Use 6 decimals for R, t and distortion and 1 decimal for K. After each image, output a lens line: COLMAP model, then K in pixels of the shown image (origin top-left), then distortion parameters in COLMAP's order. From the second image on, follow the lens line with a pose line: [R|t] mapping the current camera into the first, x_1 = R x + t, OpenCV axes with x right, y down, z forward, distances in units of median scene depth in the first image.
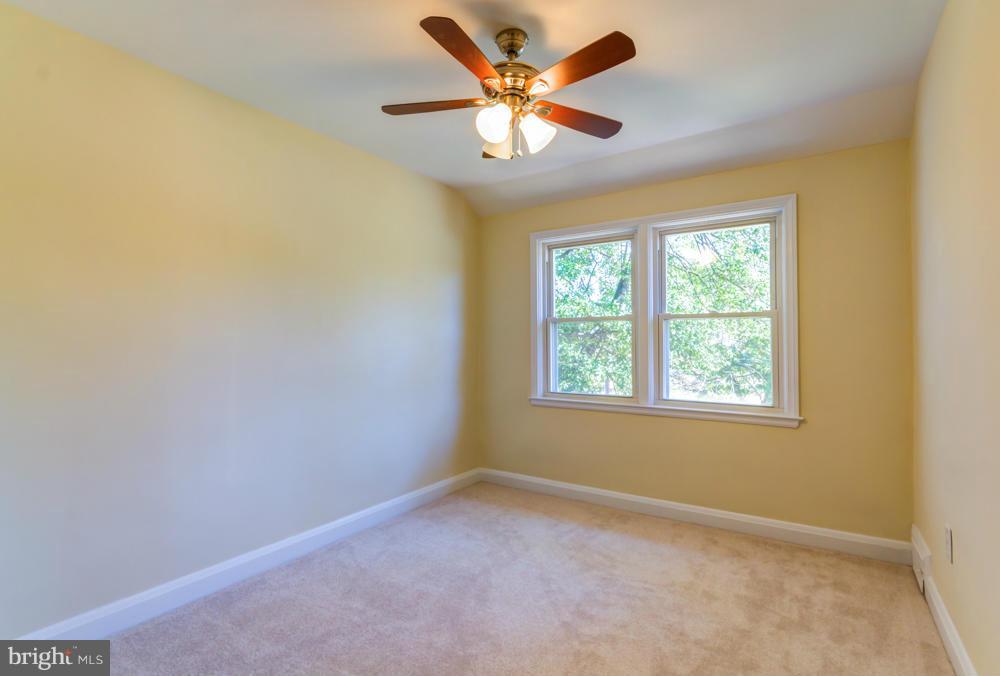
lens RADIAL K [[398.7, 0, 500.1], [0, 398.7, 347.4], [0, 0, 1]] dist [-0.000181, -0.000031]
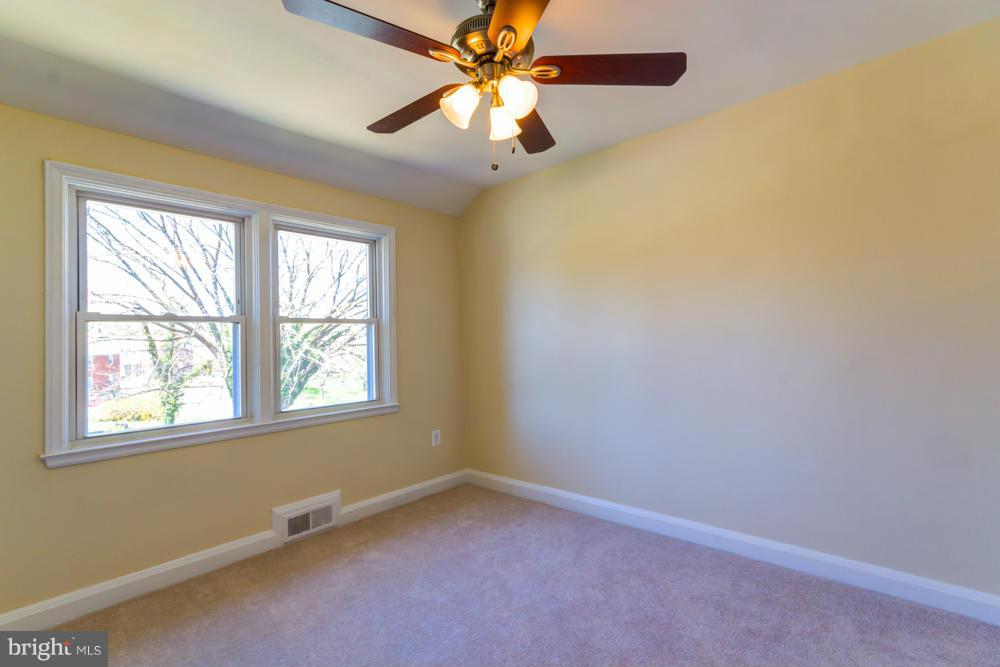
lens RADIAL K [[464.1, 0, 508.7], [0, 464.1, 330.7], [0, 0, 1]] dist [0.001924, 0.000773]
pose [[0.200101, 0.016533, 0.979636, -0.551160], [0.042207, 0.998784, -0.025478, -0.003130], [-0.978866, 0.046446, 0.199160, 0.313111]]
